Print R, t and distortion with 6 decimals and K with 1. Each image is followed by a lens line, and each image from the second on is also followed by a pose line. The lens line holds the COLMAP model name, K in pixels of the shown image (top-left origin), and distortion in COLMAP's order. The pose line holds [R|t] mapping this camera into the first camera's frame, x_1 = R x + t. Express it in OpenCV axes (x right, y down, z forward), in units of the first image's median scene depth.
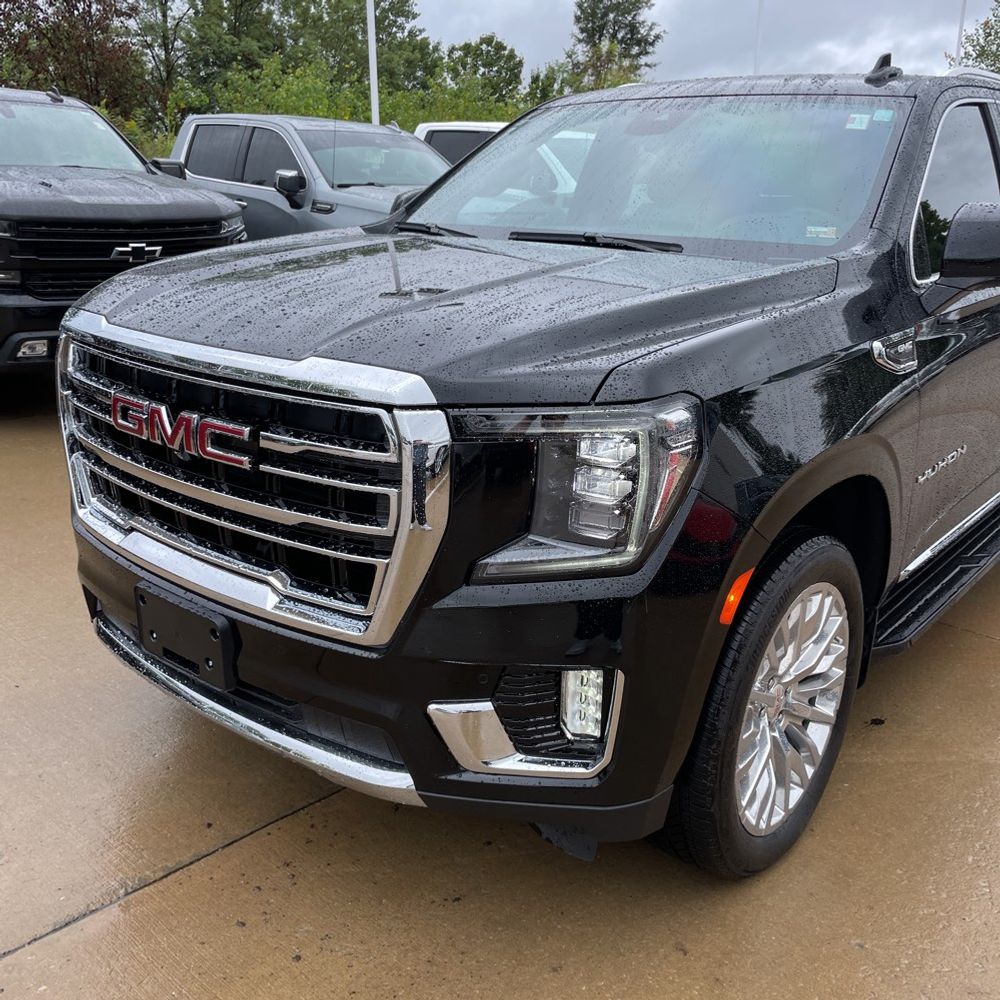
lens RADIAL K [[1016.1, 0, 497.4], [0, 1016.1, 488.7], [0, 0, 1]] dist [0.060463, -0.020996]
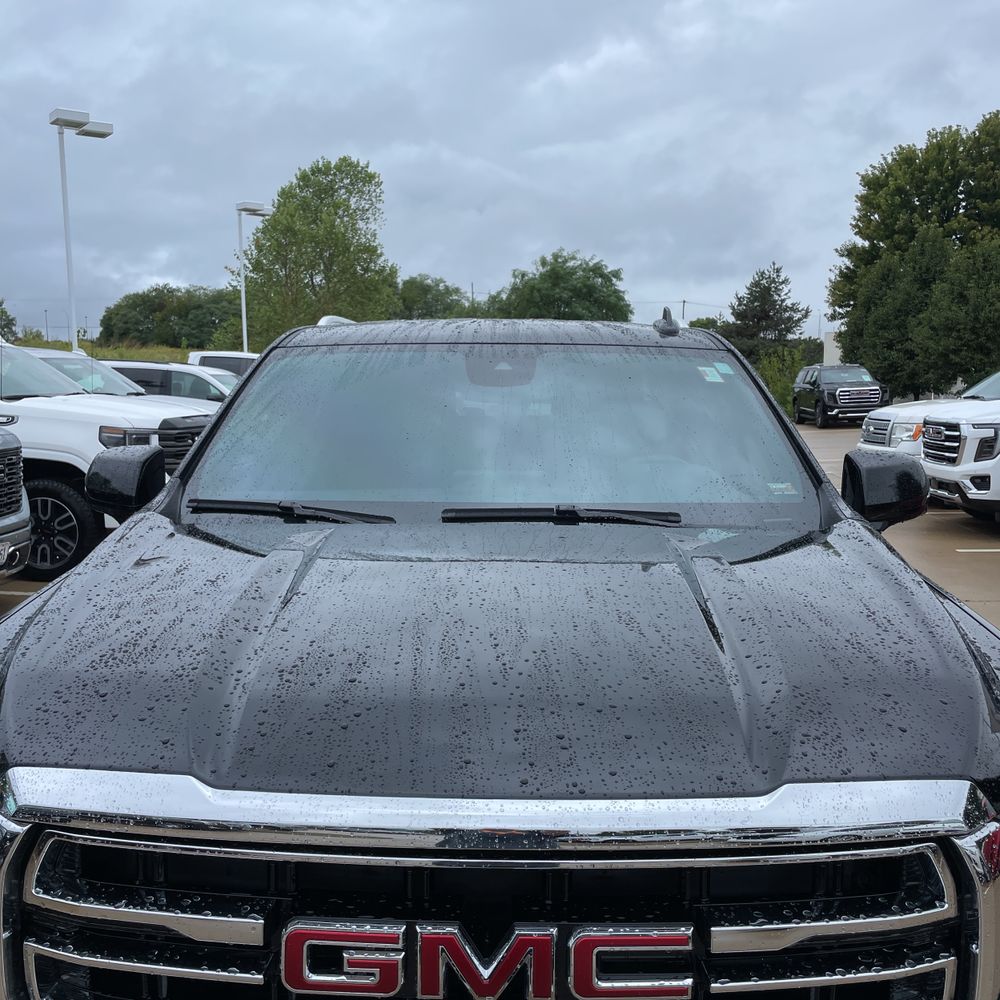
lens RADIAL K [[1038.8, 0, 500.0], [0, 1038.8, 500.0], [0, 0, 1]] dist [0.103757, -0.115527]
pose [[0.783562, -0.095020, 0.614005, -0.684956], [0.197171, 0.975183, -0.100706, -0.262421], [-0.589198, 0.199973, 0.782851, 0.531579]]
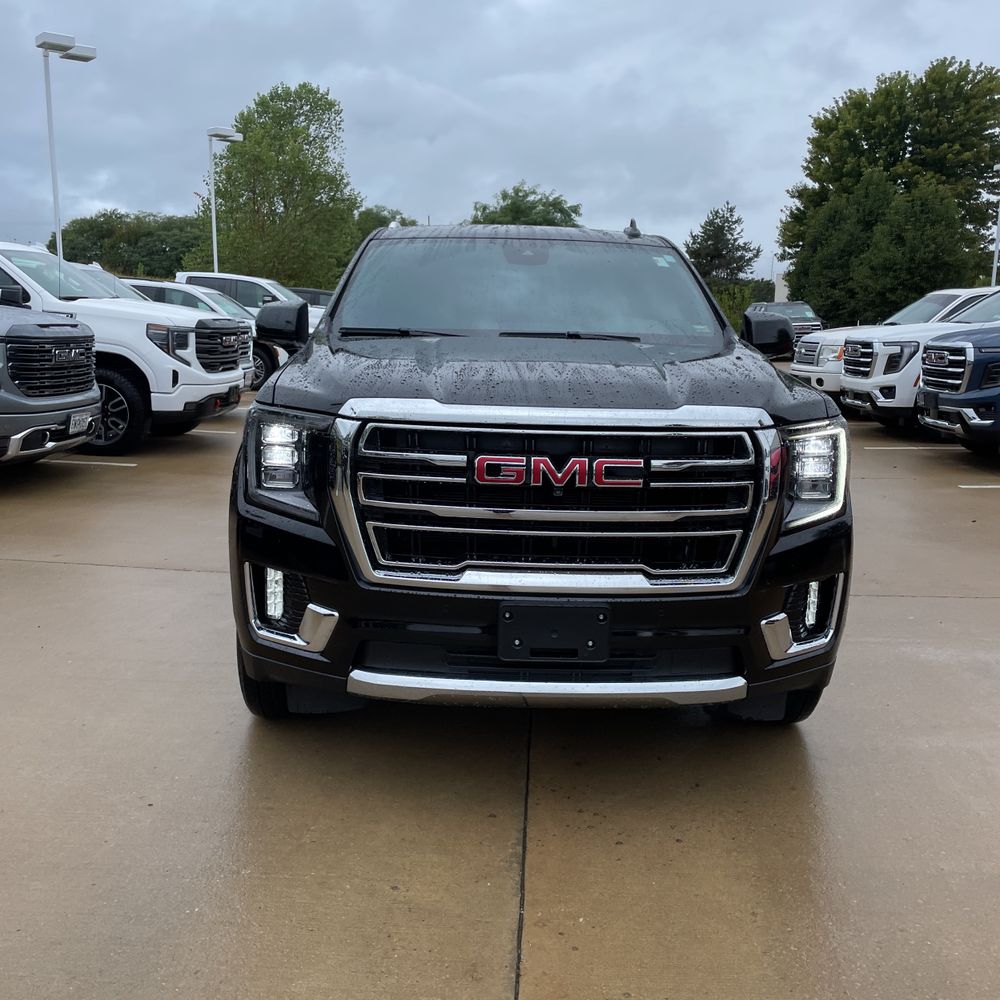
lens RADIAL K [[1050.2, 0, 500.0], [0, 1050.2, 500.0], [0, 0, 1]] dist [0.092842, -0.102695]
pose [[0.755349, -0.120534, 0.644142, -1.368280], [0.188578, 0.981342, -0.037502, 0.016240], [-0.627603, 0.149798, 0.763986, -0.008439]]
